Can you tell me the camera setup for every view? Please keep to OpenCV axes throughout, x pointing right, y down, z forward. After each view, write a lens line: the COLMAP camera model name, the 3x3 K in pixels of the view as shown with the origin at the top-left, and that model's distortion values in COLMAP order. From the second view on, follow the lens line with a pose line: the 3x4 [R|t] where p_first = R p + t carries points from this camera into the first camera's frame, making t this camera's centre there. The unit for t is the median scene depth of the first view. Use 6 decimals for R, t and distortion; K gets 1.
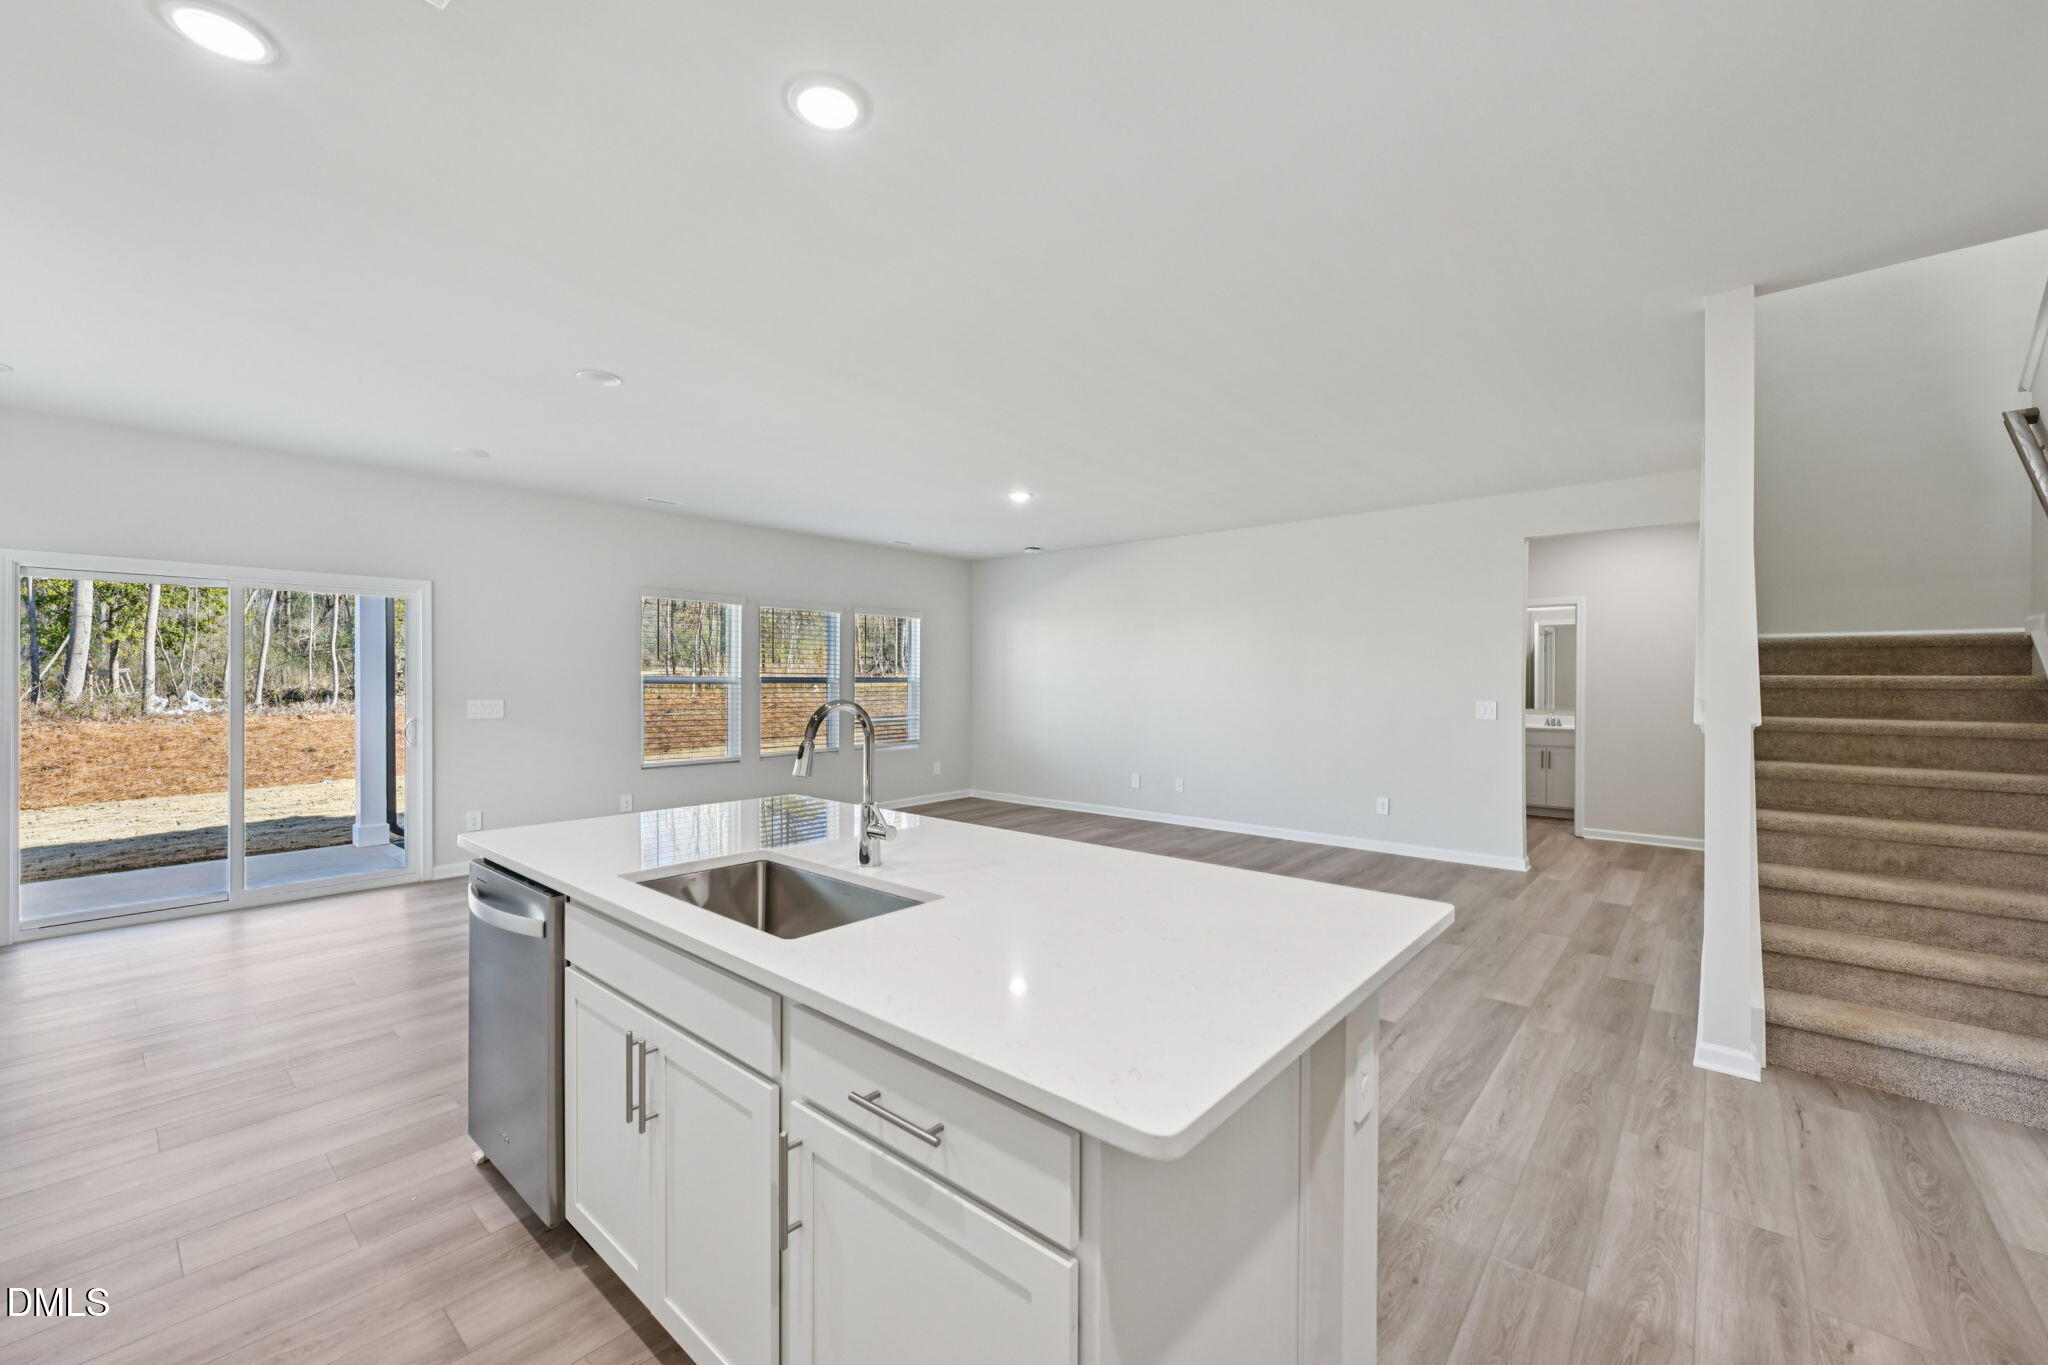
lens RADIAL K [[820.8, 0, 1020.7], [0, 820.8, 679.0], [0, 0, 1]] dist [0.000830, -0.000757]
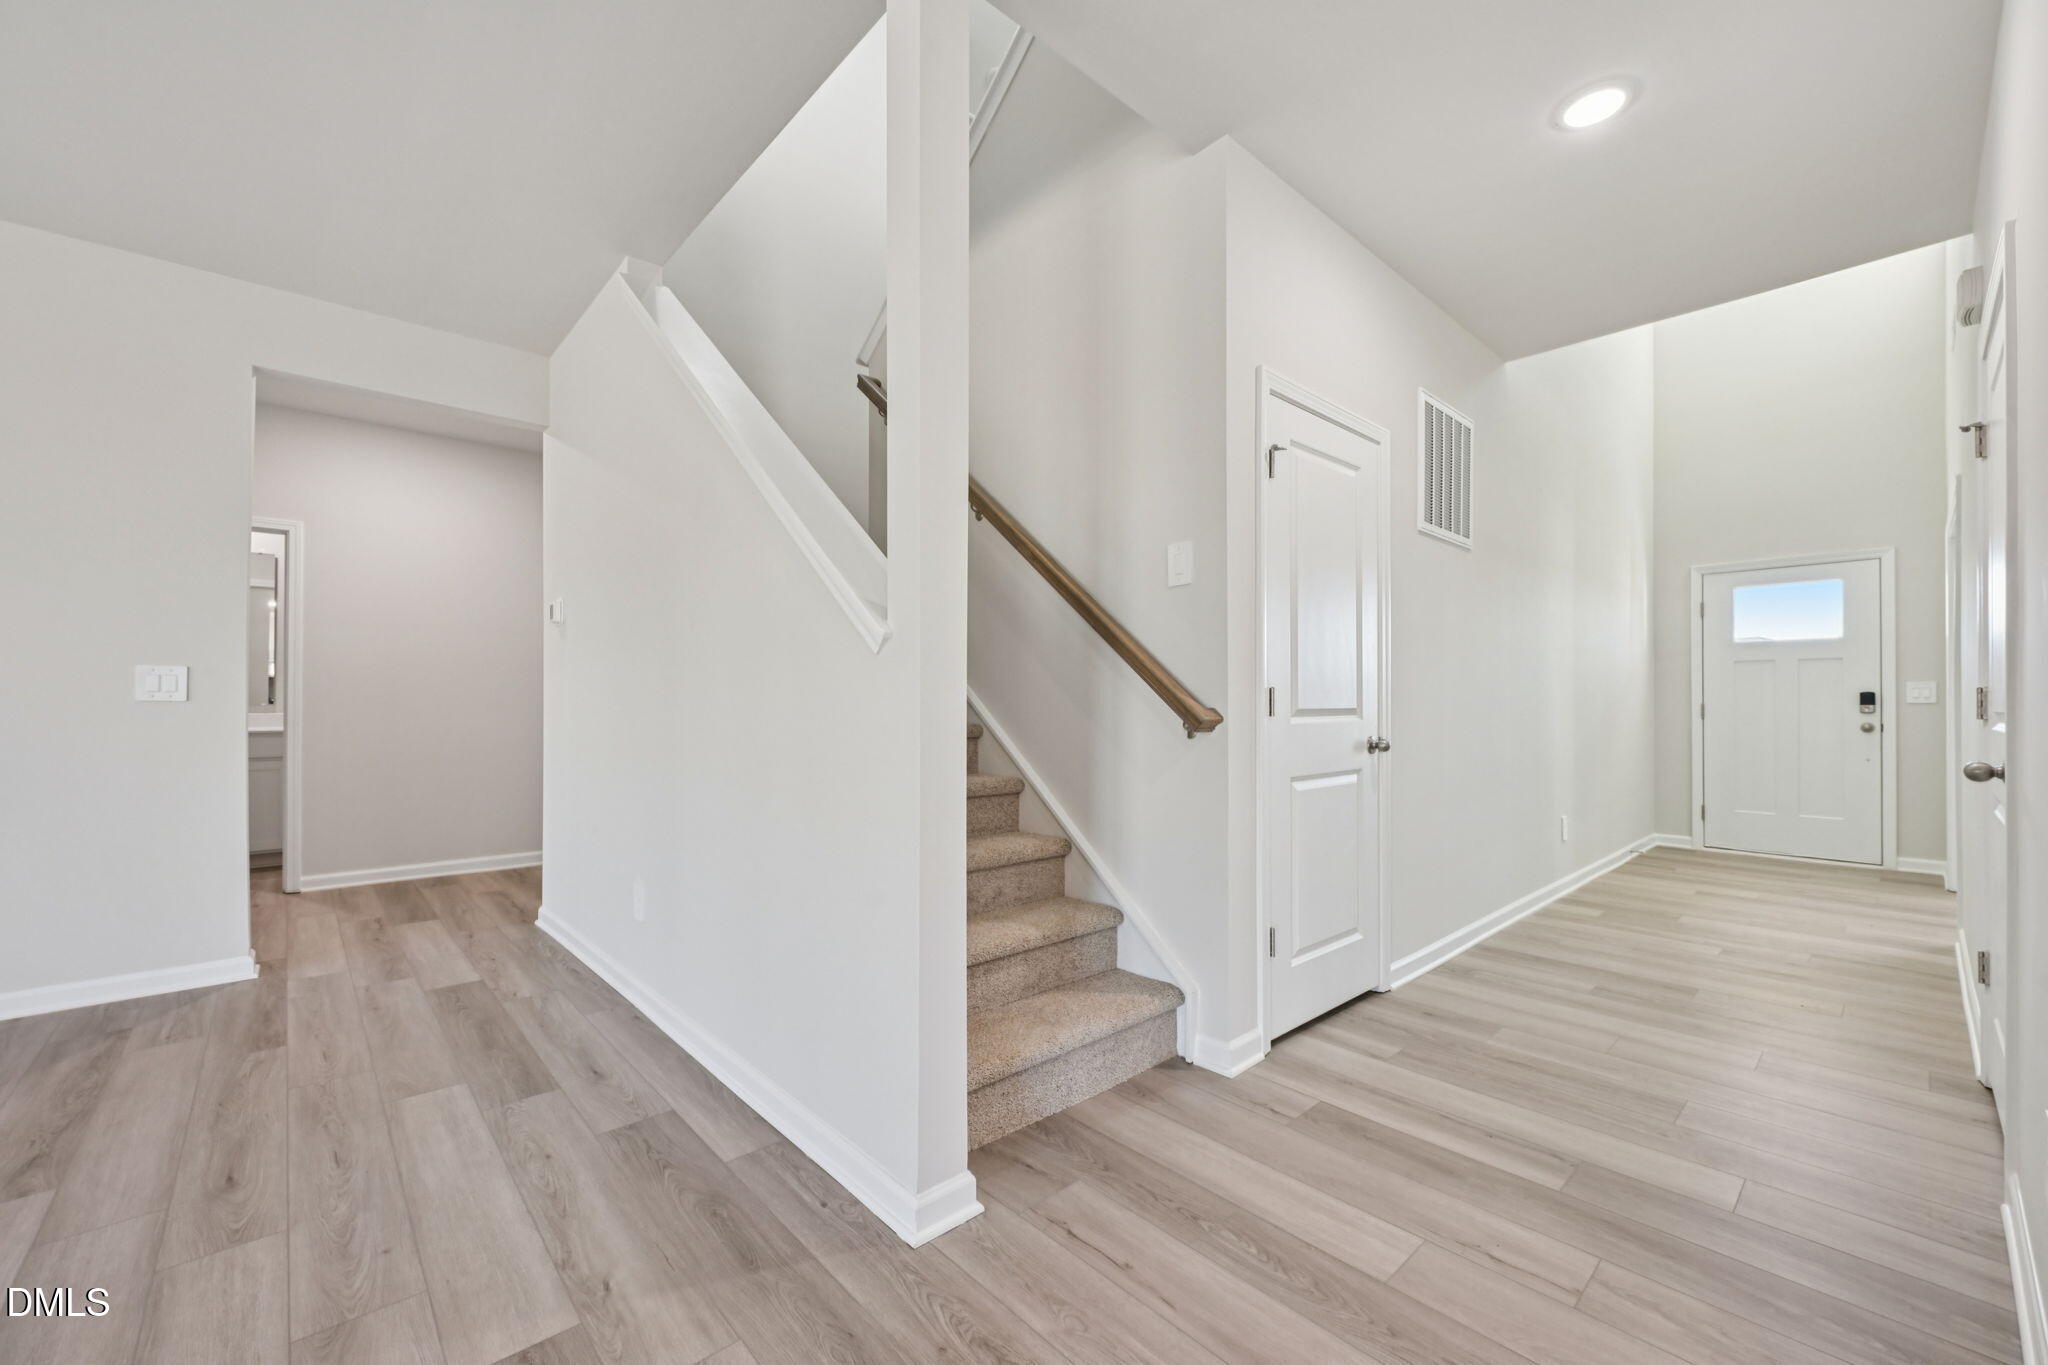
lens RADIAL K [[820.8, 0, 1033.2], [0, 820.8, 680.9], [0, 0, 1]] dist [0.000830, -0.000757]
pose [[0.120277, 0.016401, 0.992605, 0.229833], [0.000089, 0.999863, -0.016531, 0.080738], [-0.992740, 0.002077, 0.120259, 0.725279]]
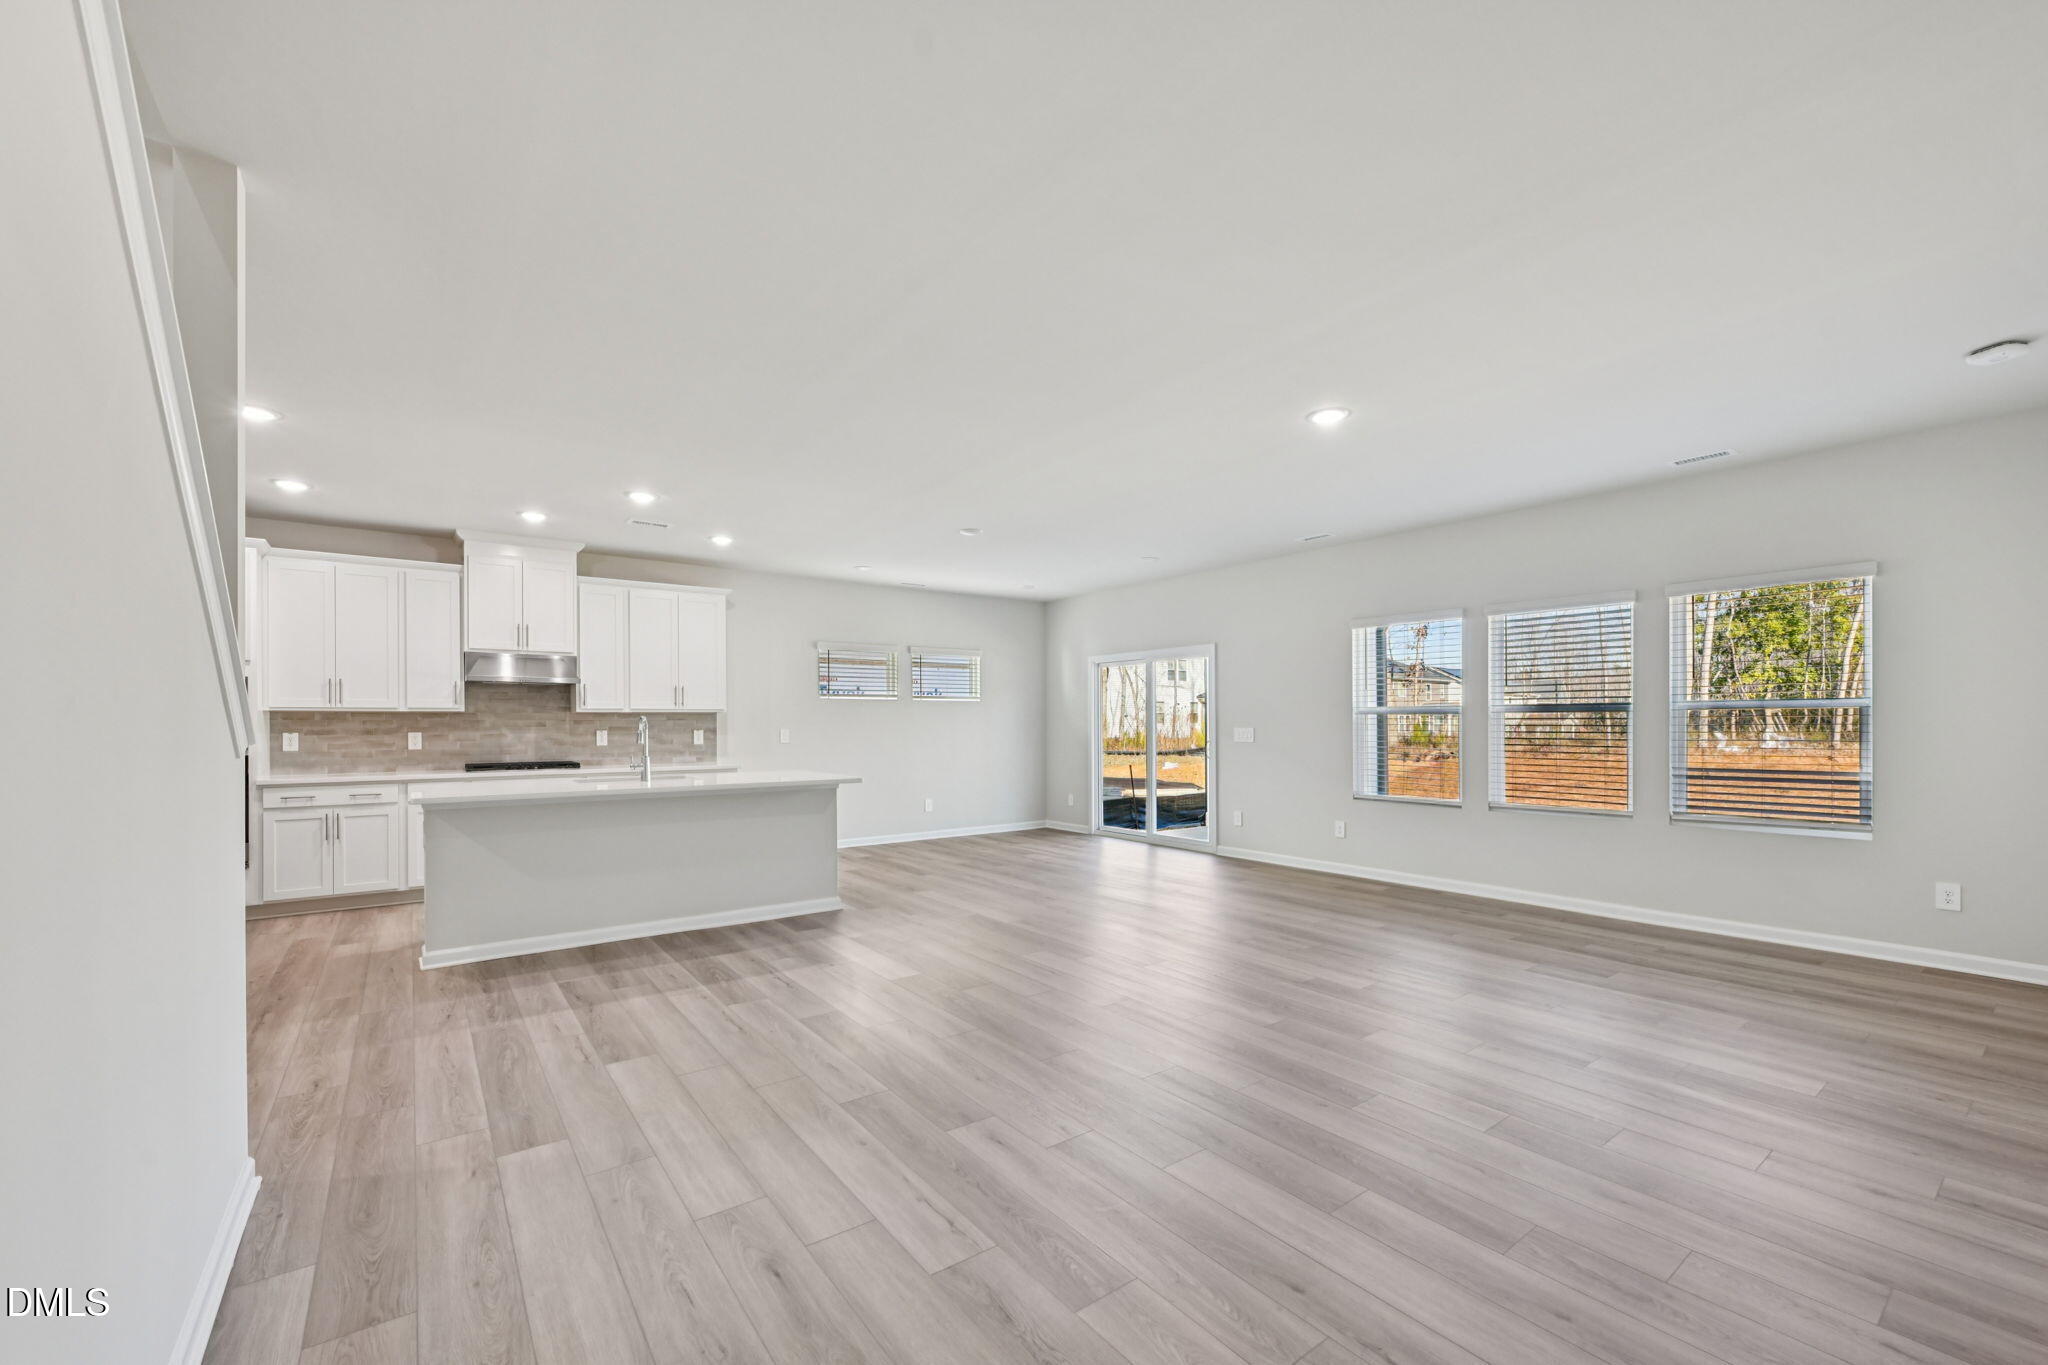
lens RADIAL K [[820.8, 0, 1028.5], [0, 820.8, 723.0], [0, 0, 1]] dist [0.000830, -0.000757]
pose [[-0.215190, -0.002677, -0.976569, 1.217711], [0.004035, 0.999985, -0.003630, 0.032615], [0.976564, -0.004722, -0.215176, 1.607831]]
